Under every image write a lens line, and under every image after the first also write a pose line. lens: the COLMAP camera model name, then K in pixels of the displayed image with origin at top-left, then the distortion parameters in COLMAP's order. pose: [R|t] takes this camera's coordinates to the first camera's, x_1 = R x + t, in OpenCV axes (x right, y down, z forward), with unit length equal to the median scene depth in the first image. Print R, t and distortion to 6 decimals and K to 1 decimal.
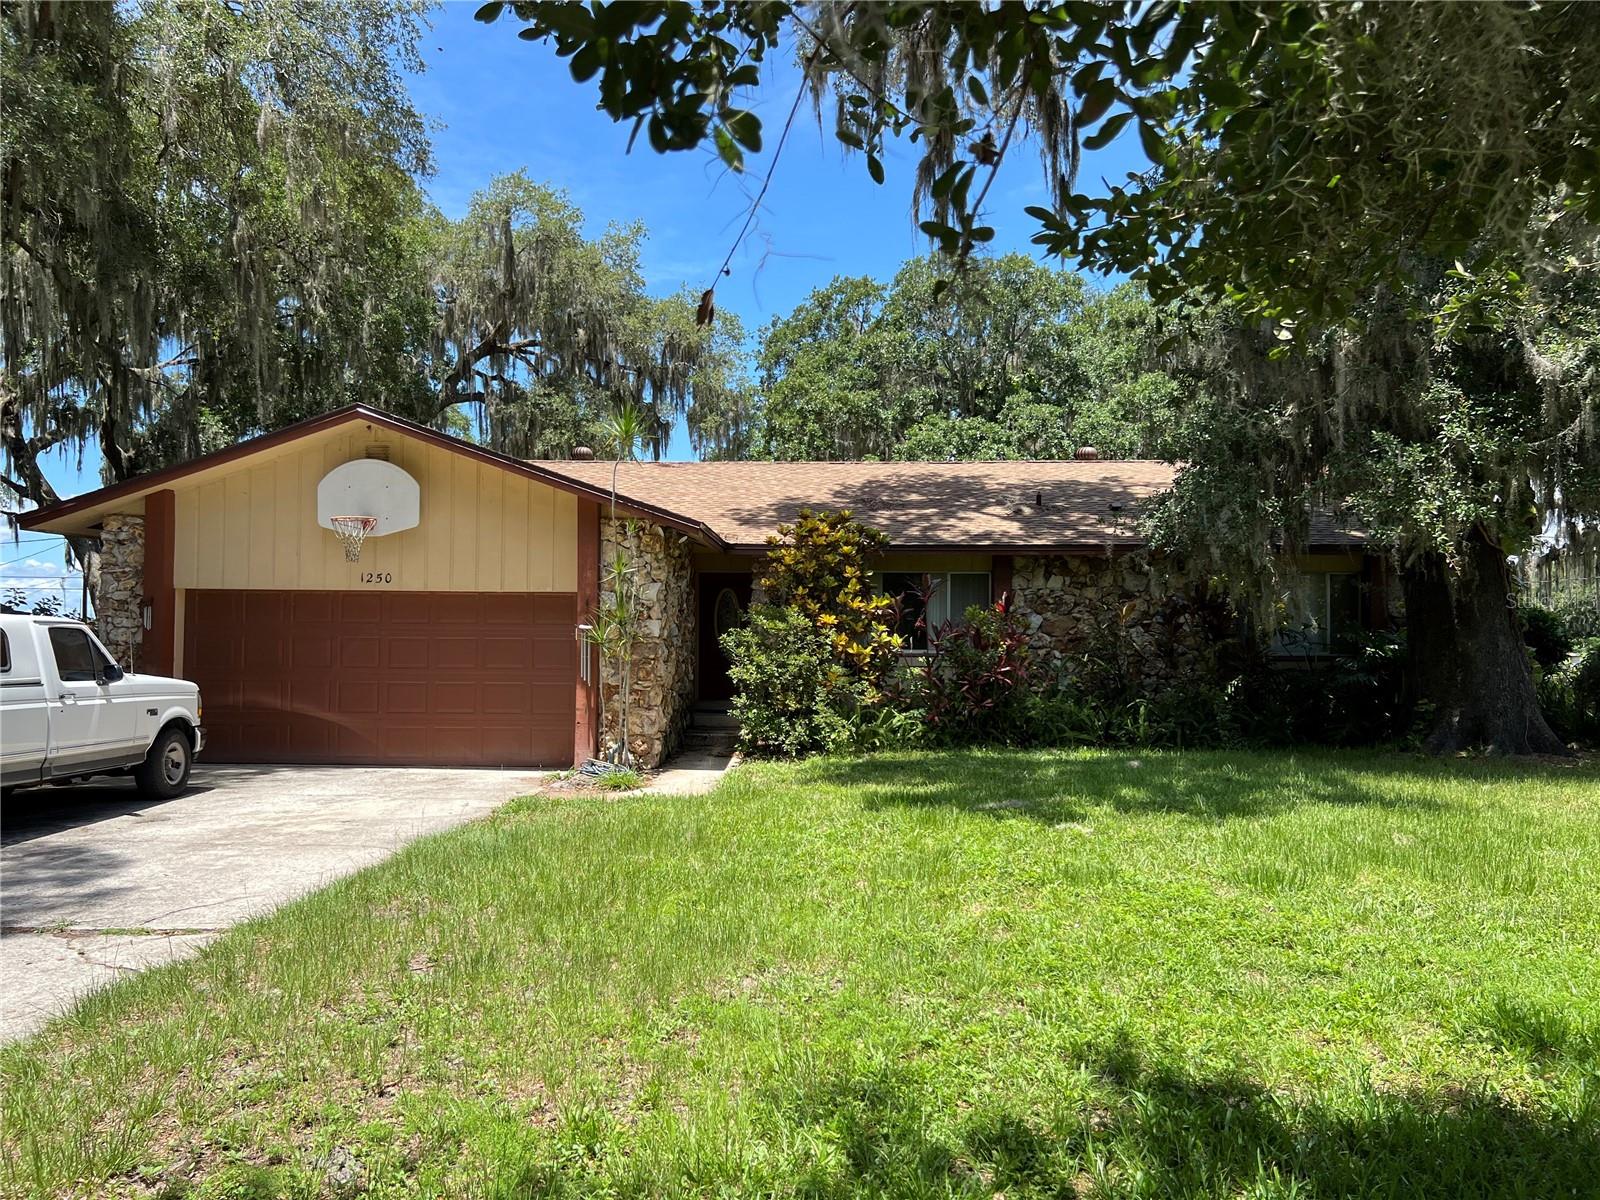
lens RADIAL K [[1200.9, 0, 800.0], [0, 1200.9, 600.0], [0, 0, 1]] dist [0.053967, -0.000982]
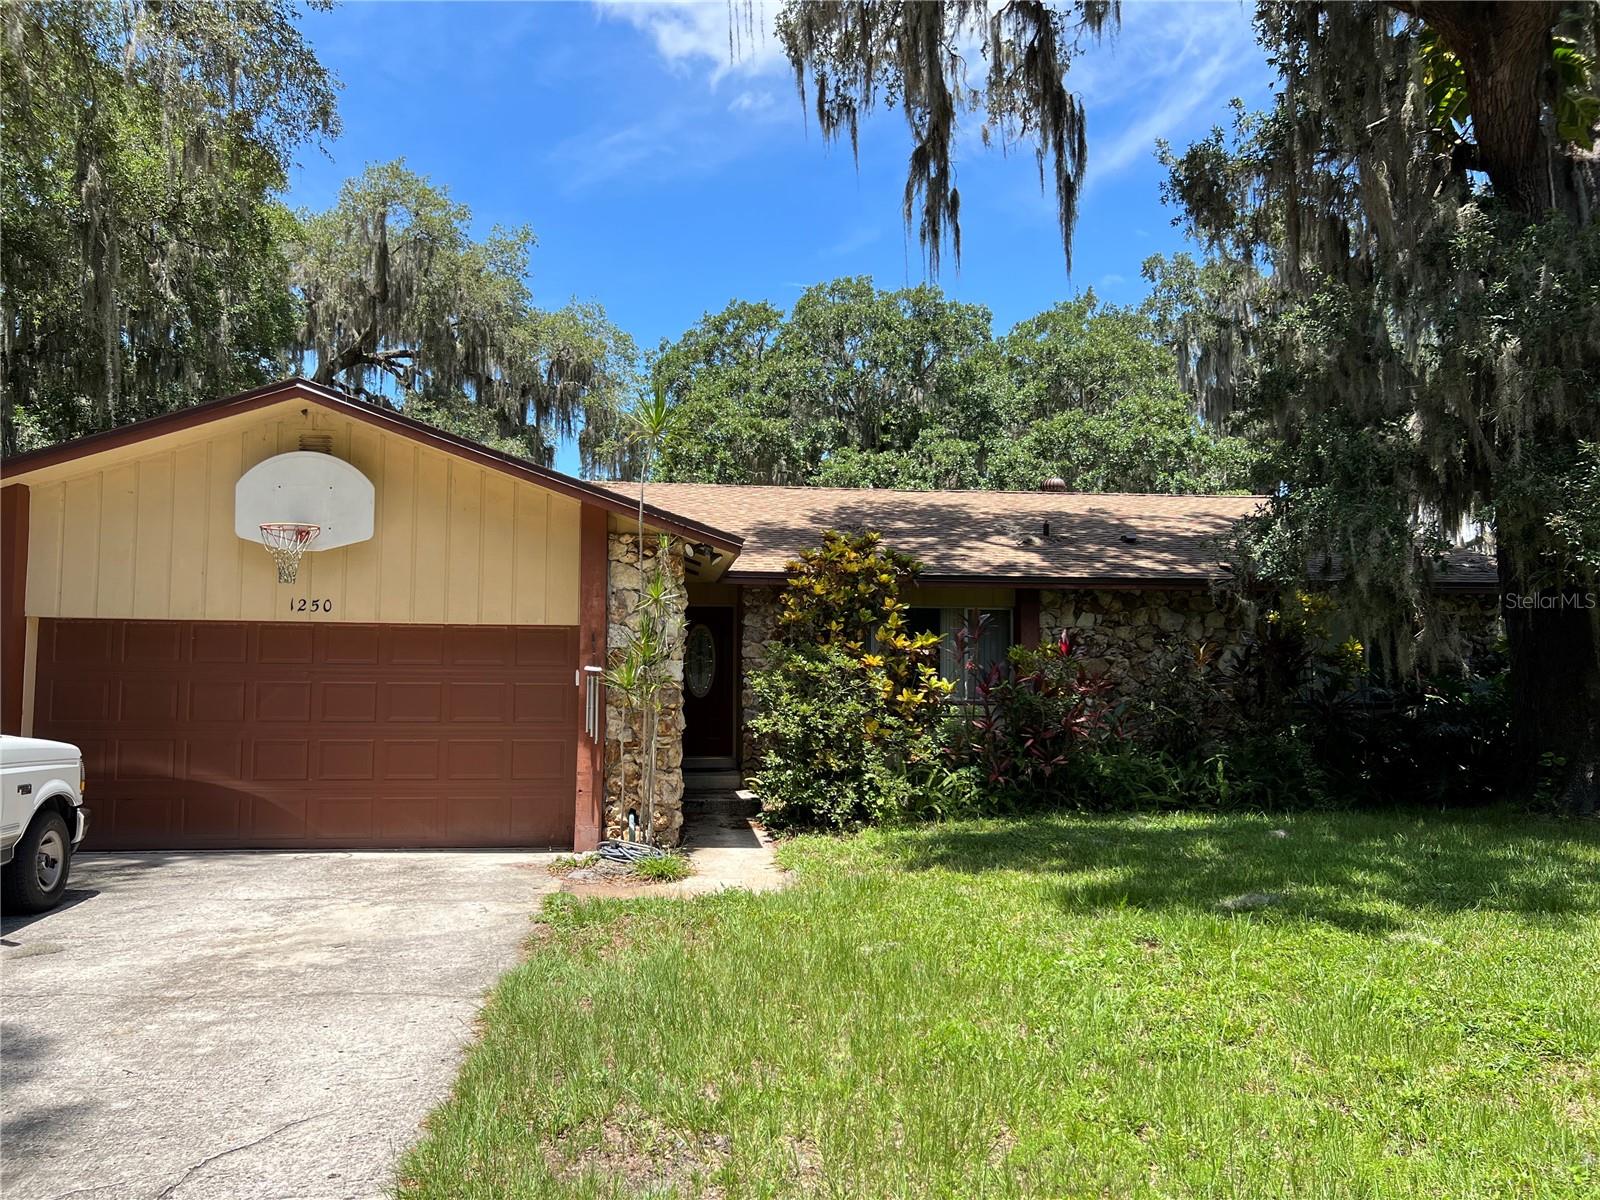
lens RADIAL K [[1176.2, 0, 774.4], [0, 1176.2, 605.8], [0, 0, 1]] dist [0.039144, -0.003376]
pose [[0.988245, 0.010246, 0.152536, -0.146634], [-0.004856, 0.999352, -0.035668, 0.006560], [-0.152802, 0.034508, 0.987654, 0.176713]]
